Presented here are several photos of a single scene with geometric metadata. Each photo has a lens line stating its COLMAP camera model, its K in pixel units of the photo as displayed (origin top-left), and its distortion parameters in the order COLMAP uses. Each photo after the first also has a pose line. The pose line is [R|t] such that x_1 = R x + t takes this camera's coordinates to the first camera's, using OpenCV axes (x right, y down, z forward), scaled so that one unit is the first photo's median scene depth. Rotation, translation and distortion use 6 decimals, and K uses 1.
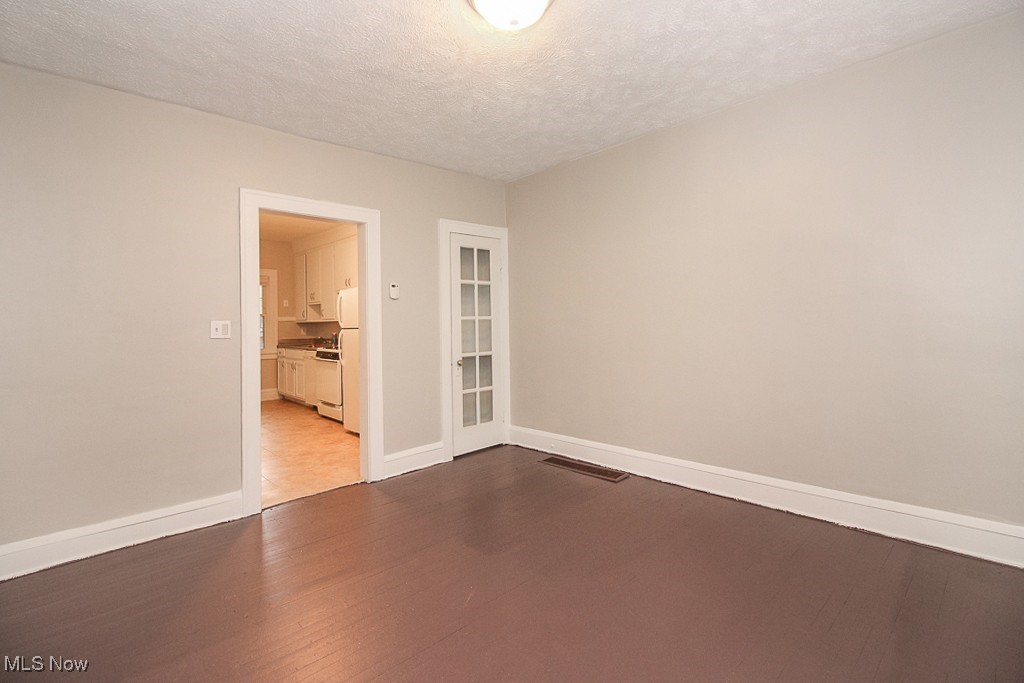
lens RADIAL K [[472.0, 0, 508.7], [0, 472.0, 323.8], [0, 0, 1]] dist [-0.012148, -0.000072]
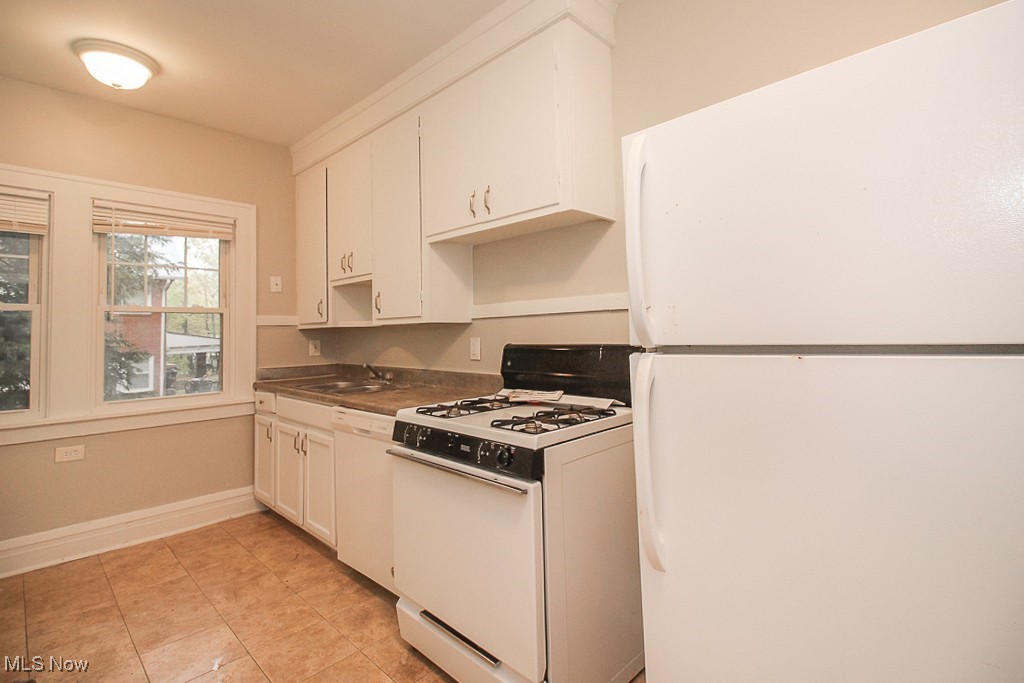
lens RADIAL K [[472.0, 0, 508.7], [0, 472.0, 323.8], [0, 0, 1]] dist [-0.012148, -0.000072]
pose [[0.998507, 0.002565, 0.054557, -0.290361], [-0.001265, 0.999715, -0.023839, 0.003115], [-0.054603, 0.023734, 0.998226, 0.572678]]
